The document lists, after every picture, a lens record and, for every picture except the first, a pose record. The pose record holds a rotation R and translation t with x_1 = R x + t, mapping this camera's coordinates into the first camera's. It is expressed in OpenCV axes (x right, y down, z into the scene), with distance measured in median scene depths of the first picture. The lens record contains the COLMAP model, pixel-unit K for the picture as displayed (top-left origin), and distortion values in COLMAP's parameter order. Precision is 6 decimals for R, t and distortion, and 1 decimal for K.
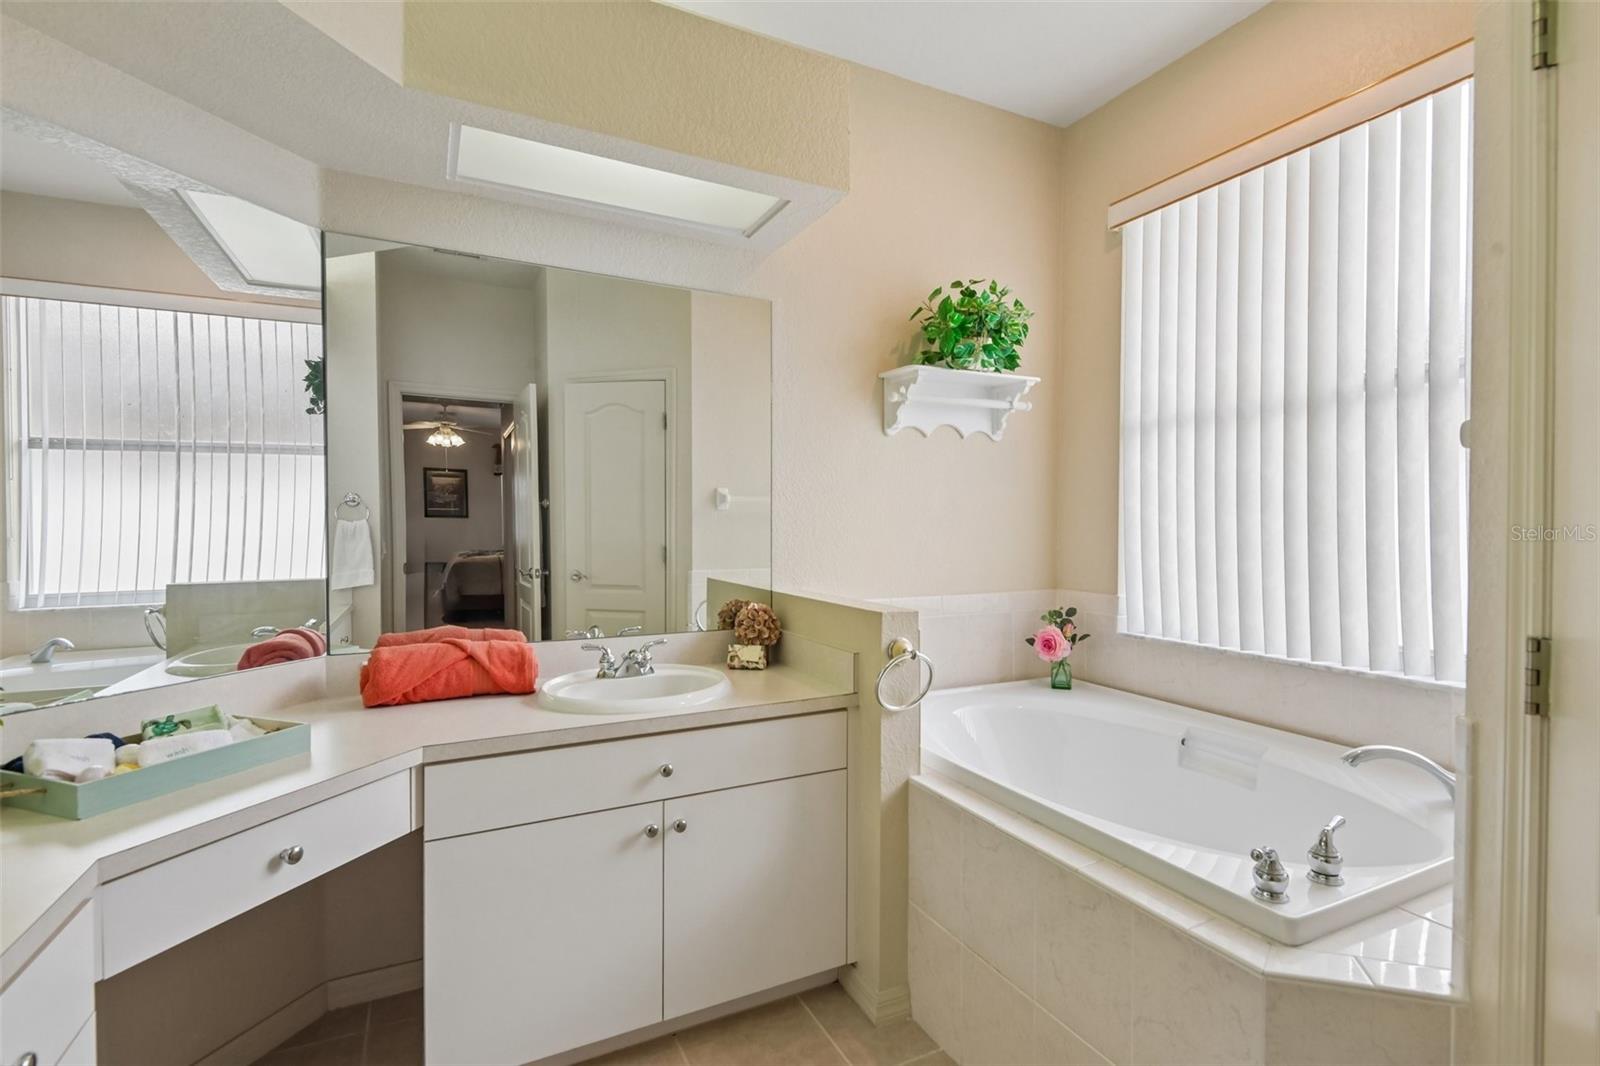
lens RADIAL K [[742.2, 0, 807.9], [0, 742.2, 535.6], [0, 0, 1]] dist [0.034525, -0.024481]
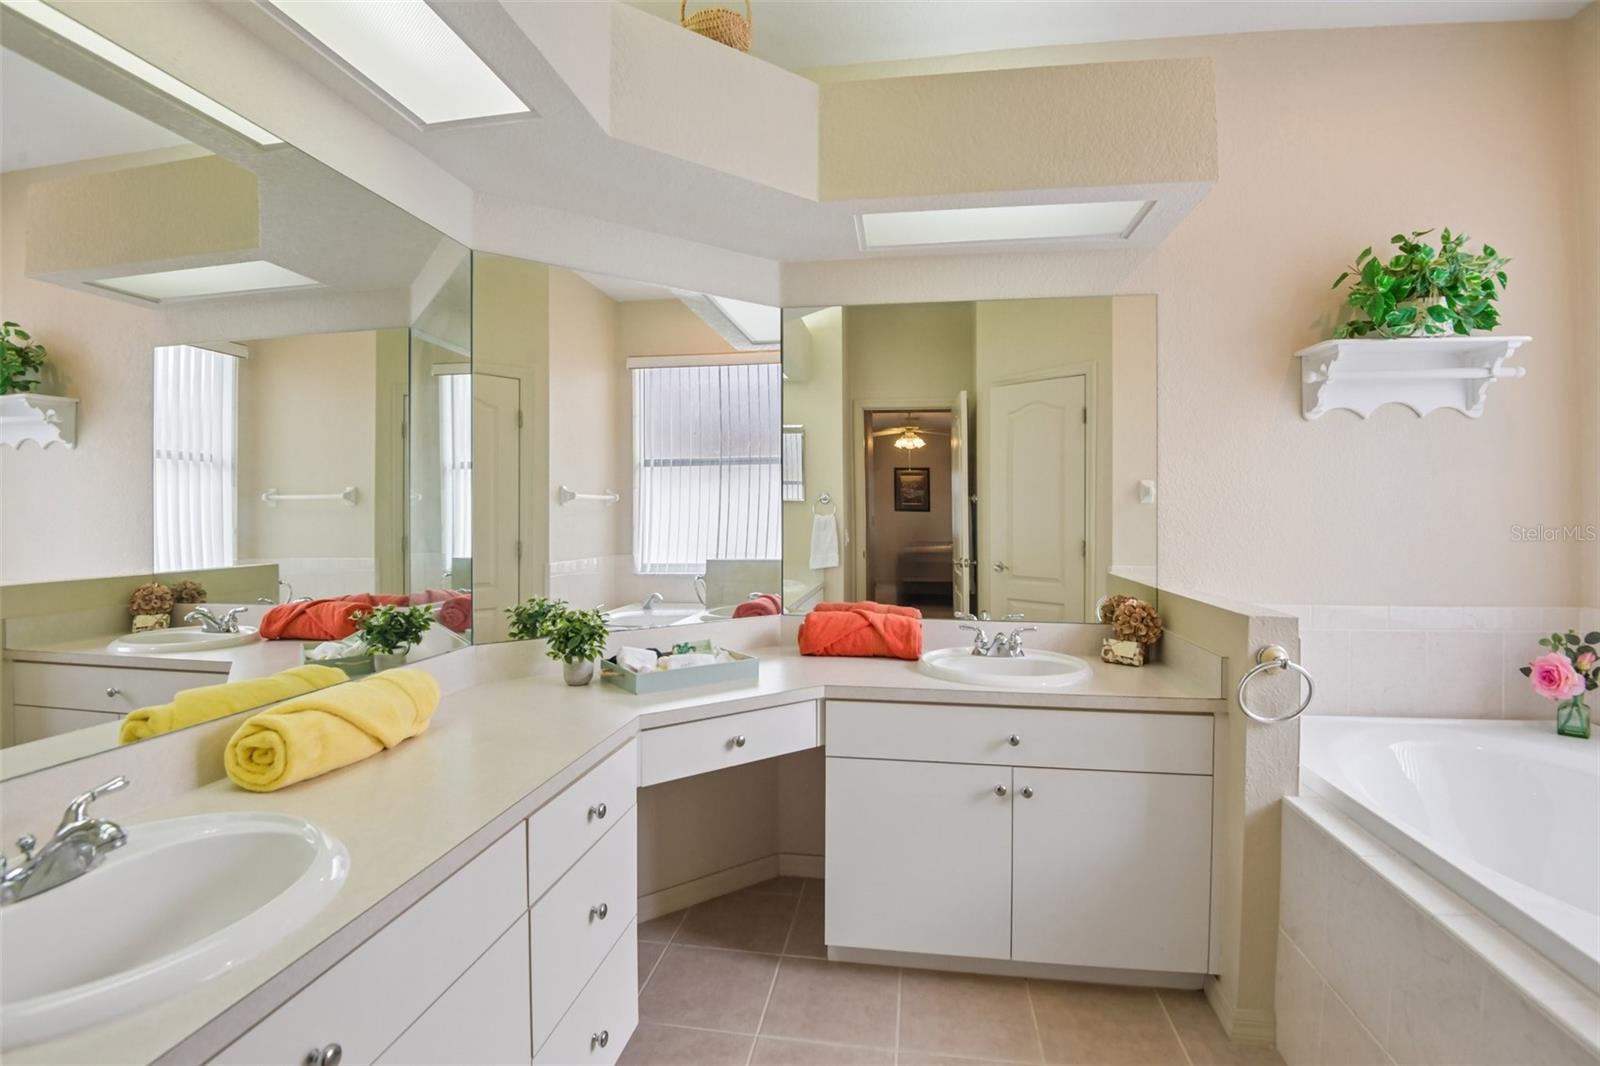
lens RADIAL K [[745.6, 0, 794.1], [0, 745.6, 518.8], [0, 0, 1]] dist [-0.000805, -0.028396]
pose [[0.812949, 0.004376, -0.582318, 0.144028], [-0.011485, 0.999898, -0.008519, -0.003759], [0.582222, 0.013613, 0.812916, -0.081950]]
